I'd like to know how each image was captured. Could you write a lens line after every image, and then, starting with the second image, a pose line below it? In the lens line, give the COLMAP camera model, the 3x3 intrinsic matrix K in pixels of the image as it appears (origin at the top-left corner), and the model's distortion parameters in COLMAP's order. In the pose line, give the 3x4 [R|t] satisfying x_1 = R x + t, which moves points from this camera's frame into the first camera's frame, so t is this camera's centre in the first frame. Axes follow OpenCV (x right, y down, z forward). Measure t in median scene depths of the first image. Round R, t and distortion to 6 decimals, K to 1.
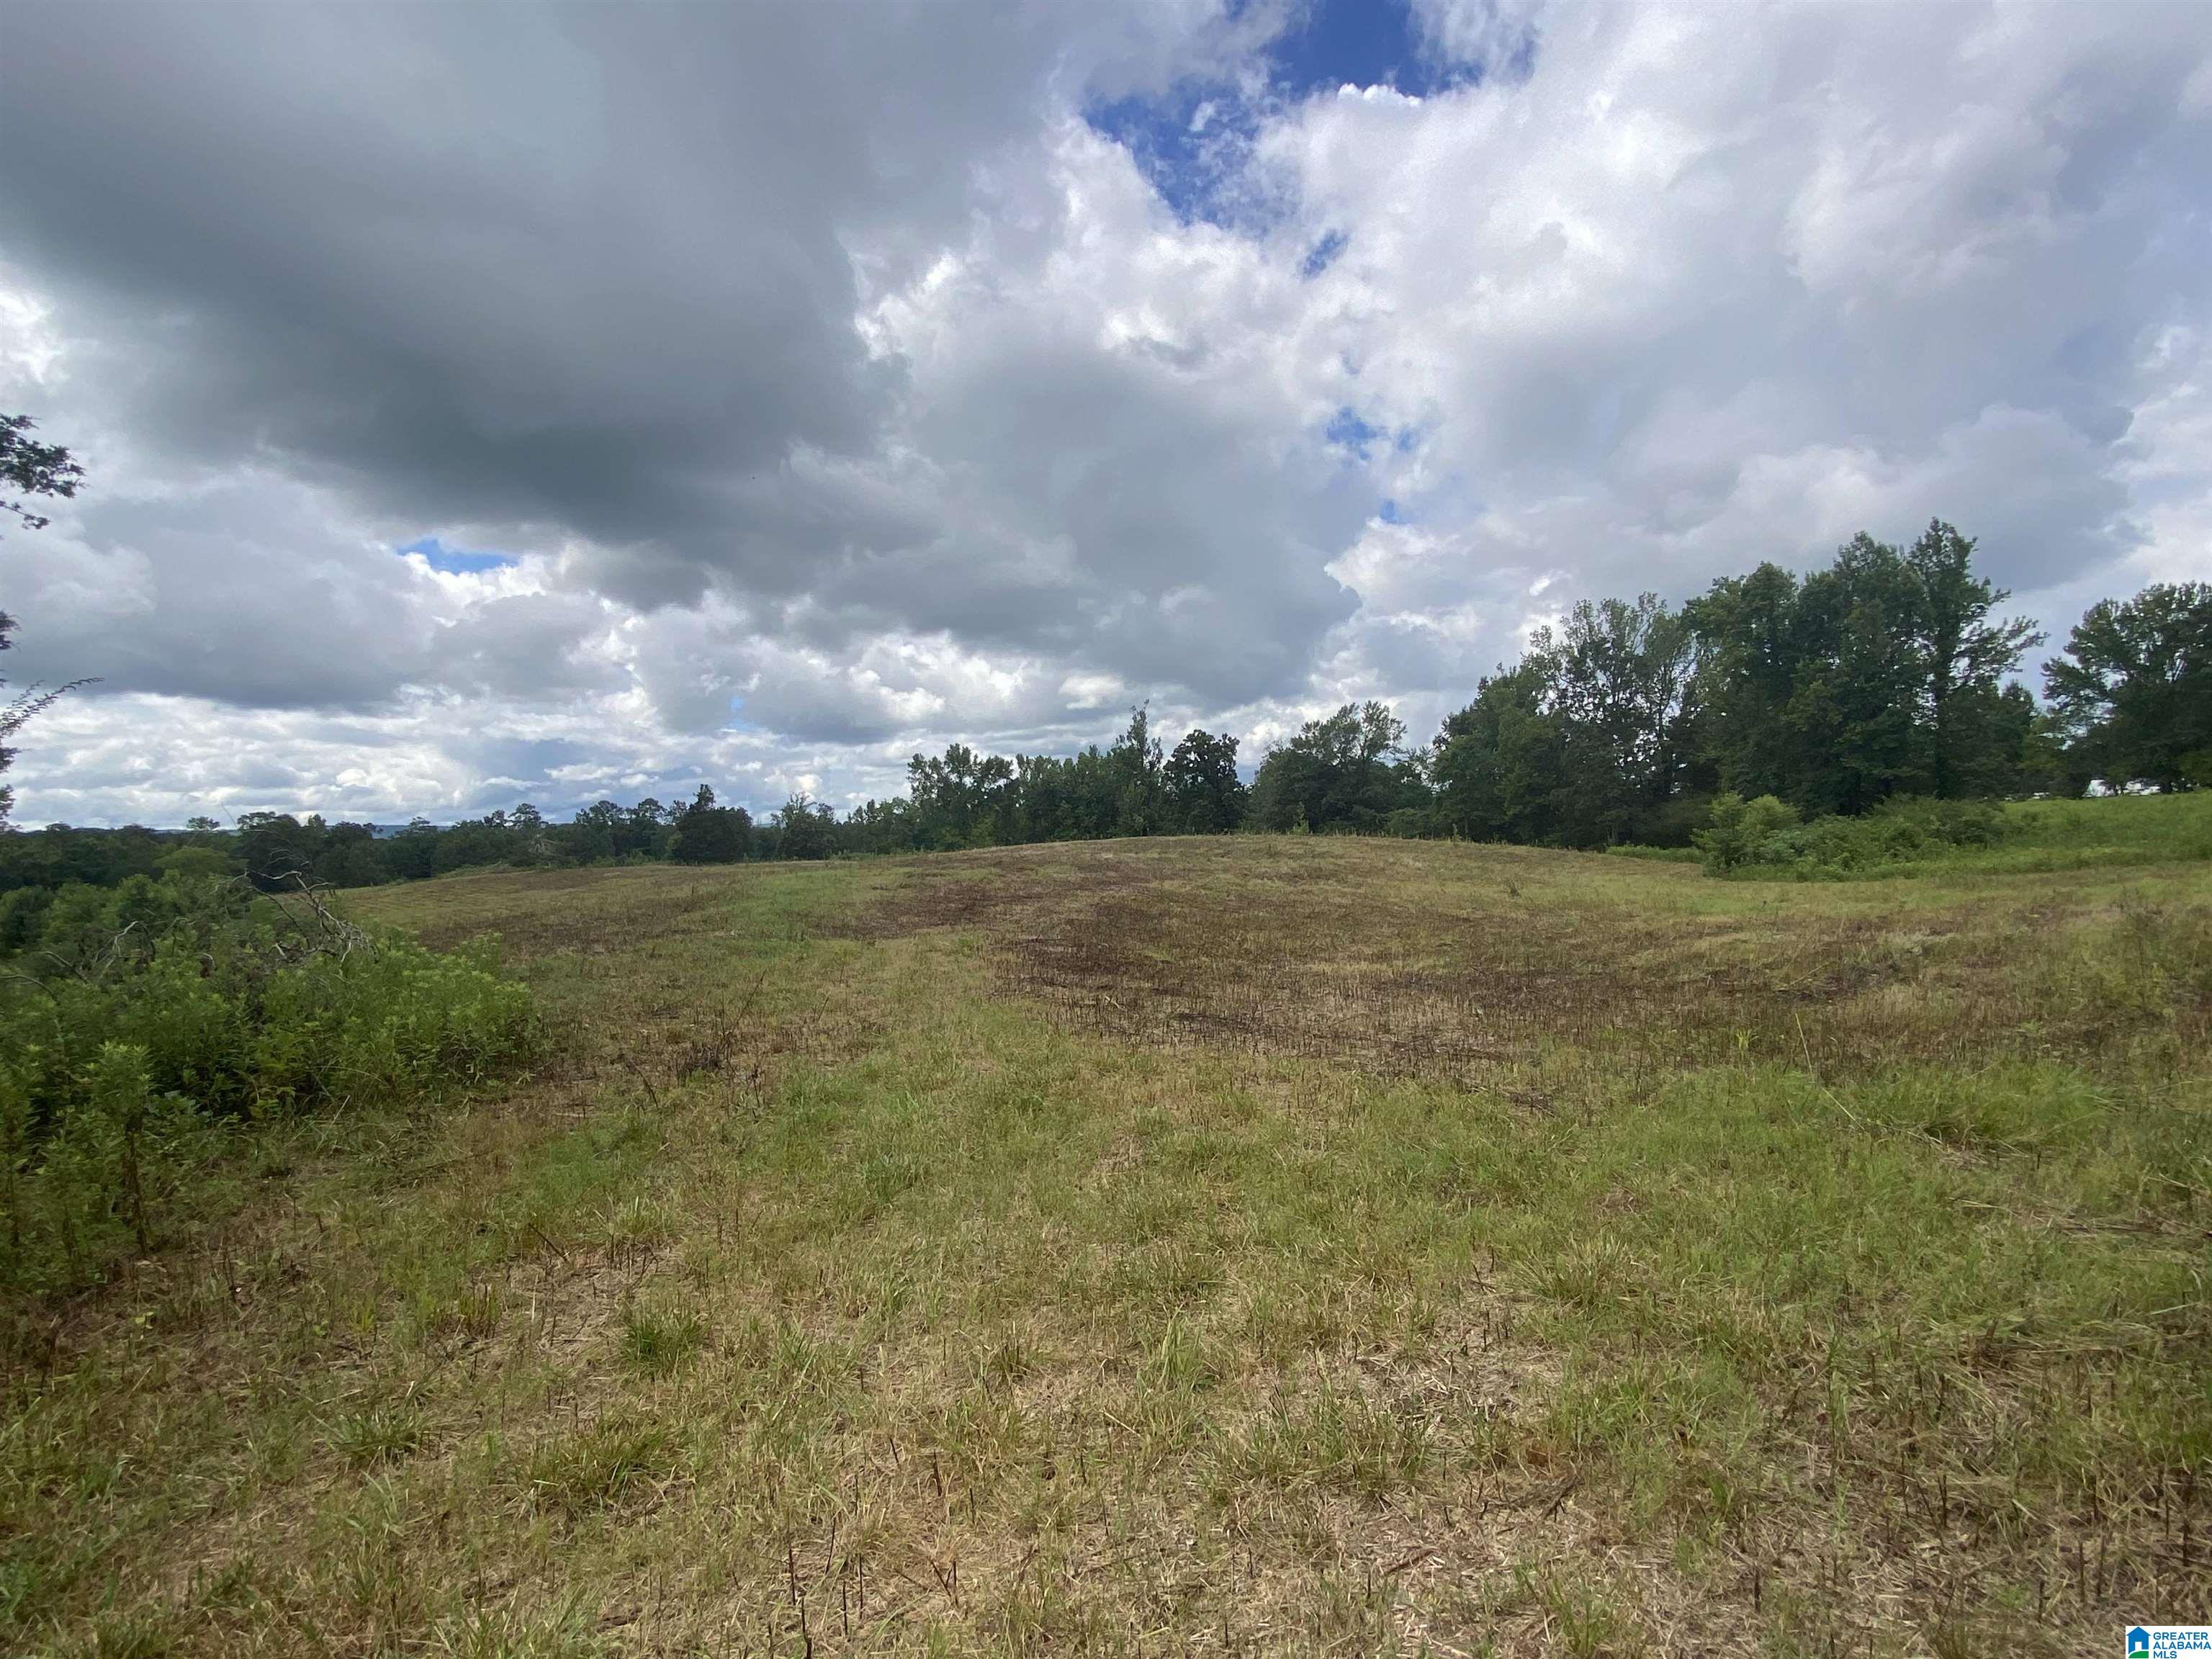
lens RADIAL K [[1030.6, 0, 1107.2], [0, 1030.6, 828.5], [0, 0, 1]] dist [0.000688, 0.000052]
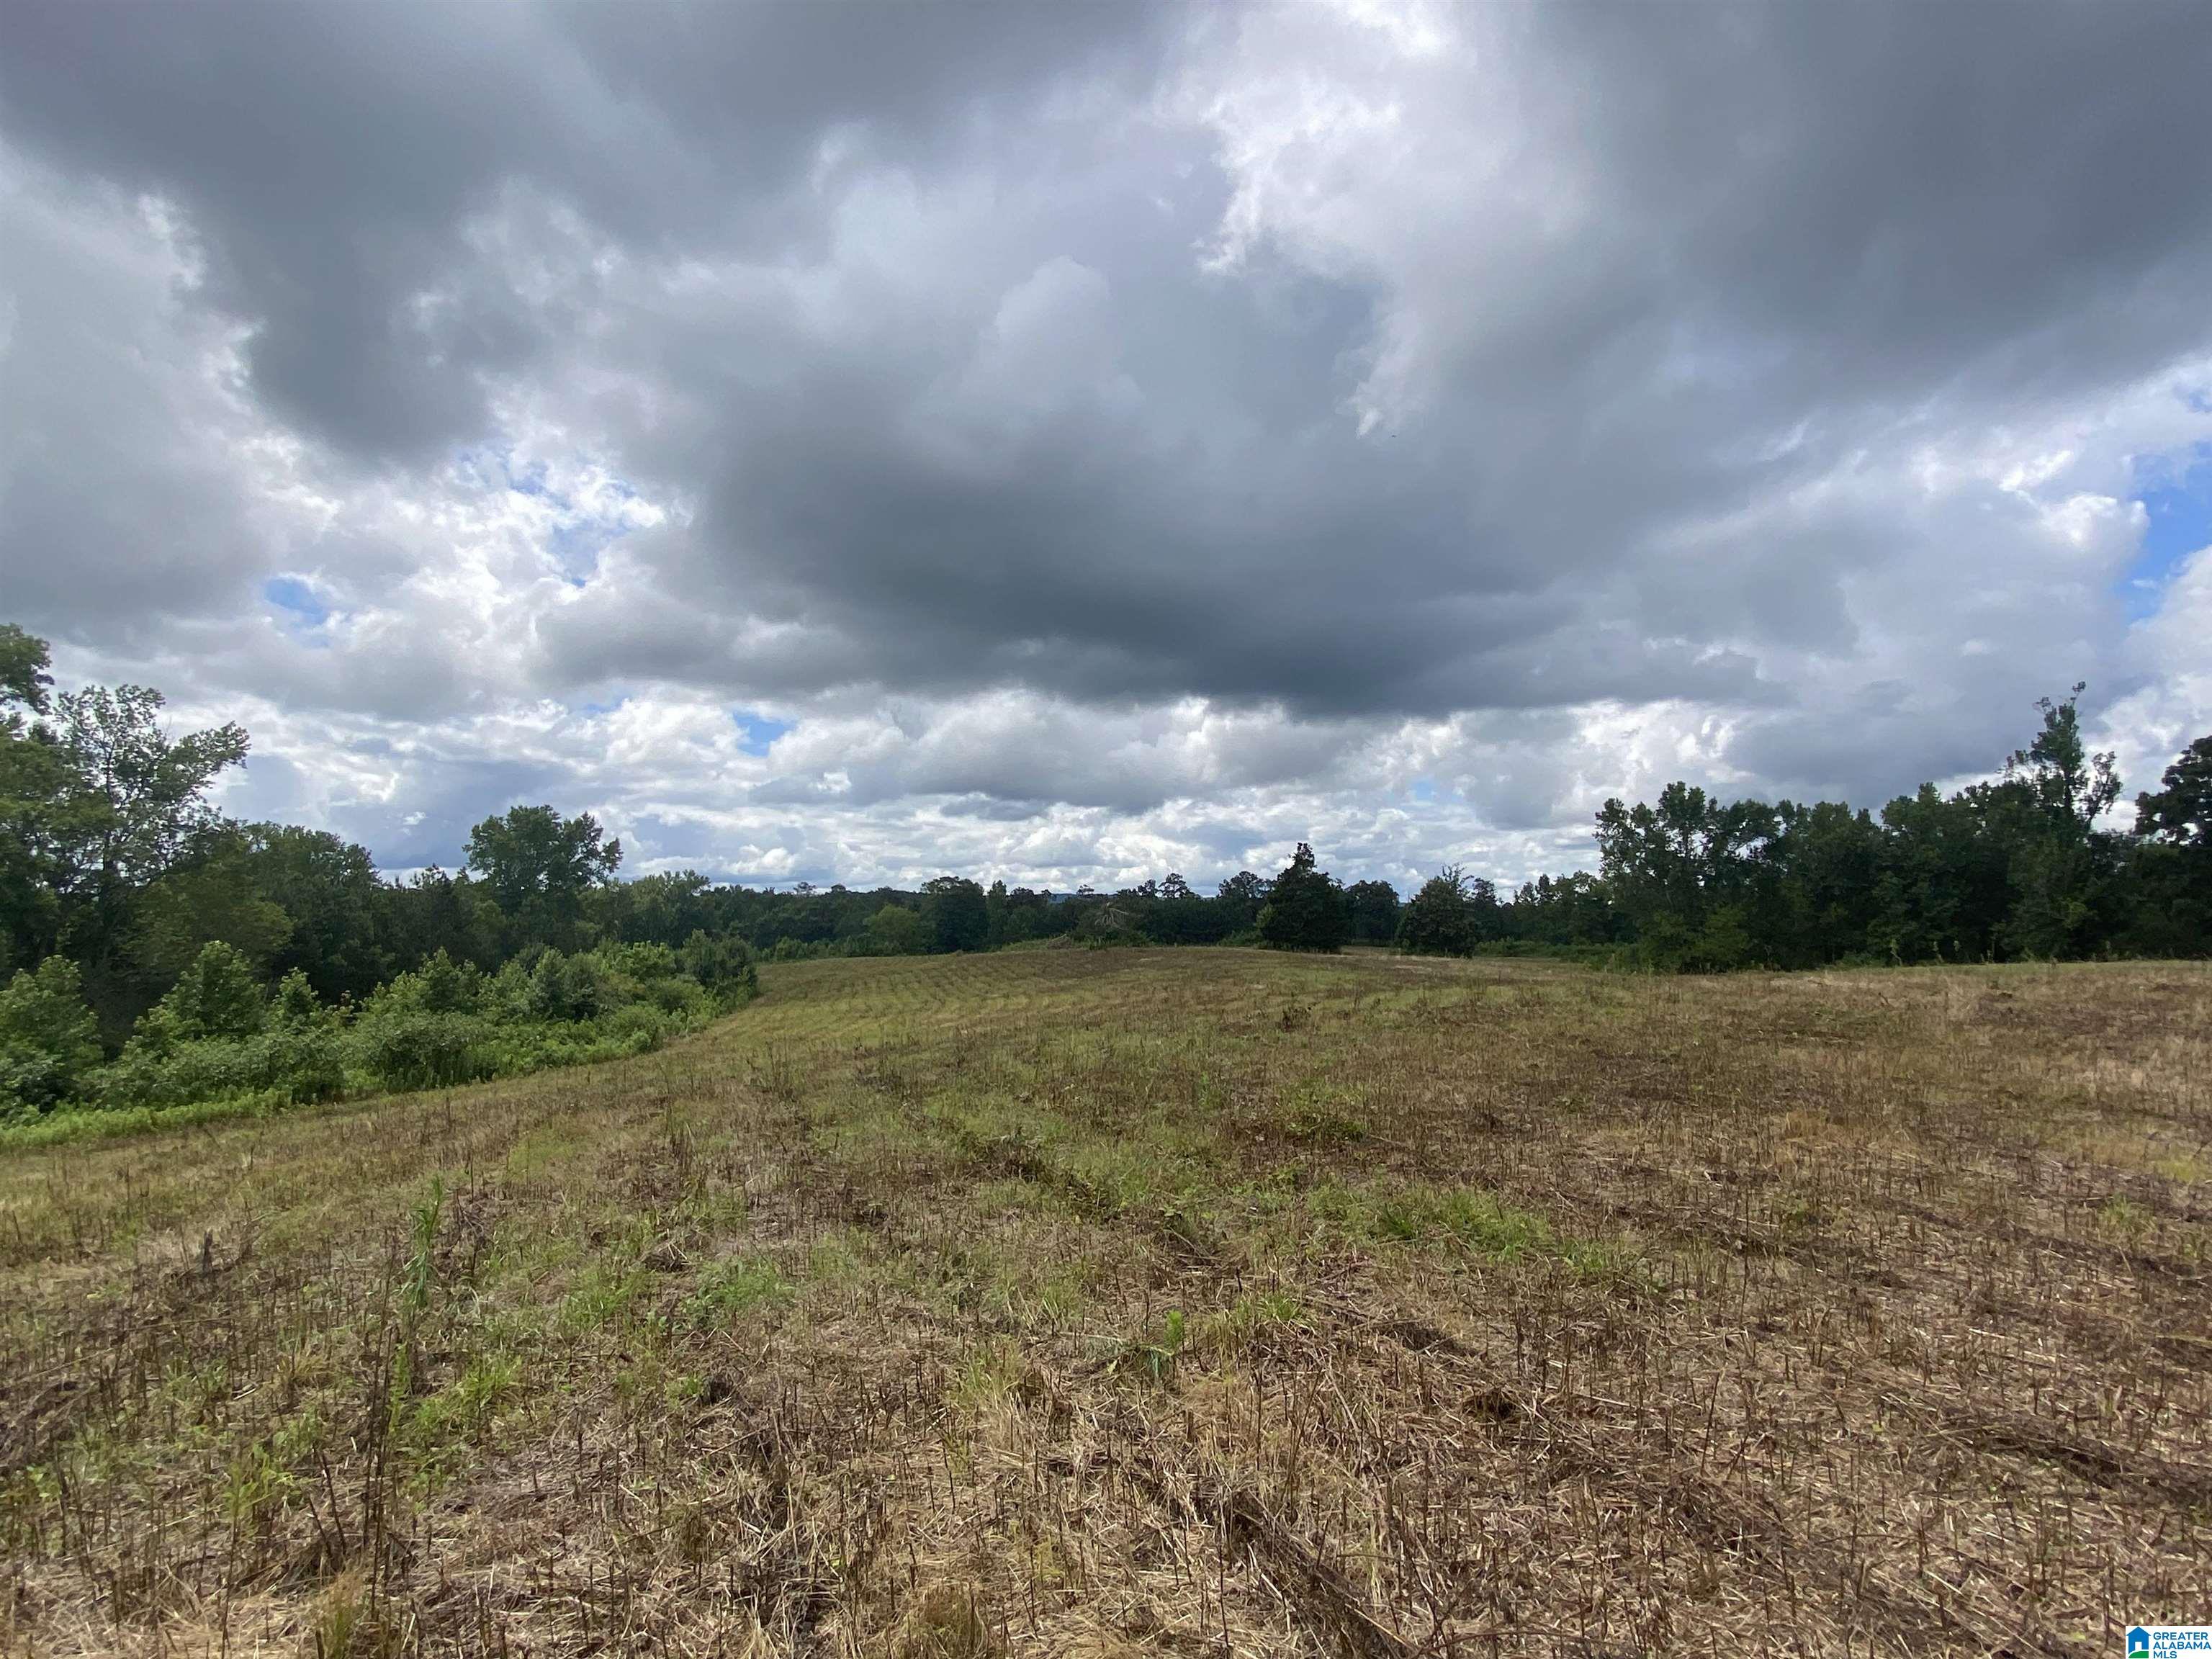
lens RADIAL K [[1098.9, 0, 1108.0], [0, 1098.9, 828.8], [0, 0, 1]] dist [-0.002799, -0.000558]
pose [[0.820607, -0.008790, -0.571426, -0.046266], [-0.033433, 0.997431, -0.063355, 0.002076], [0.570515, 0.071094, 0.818205, 0.235902]]
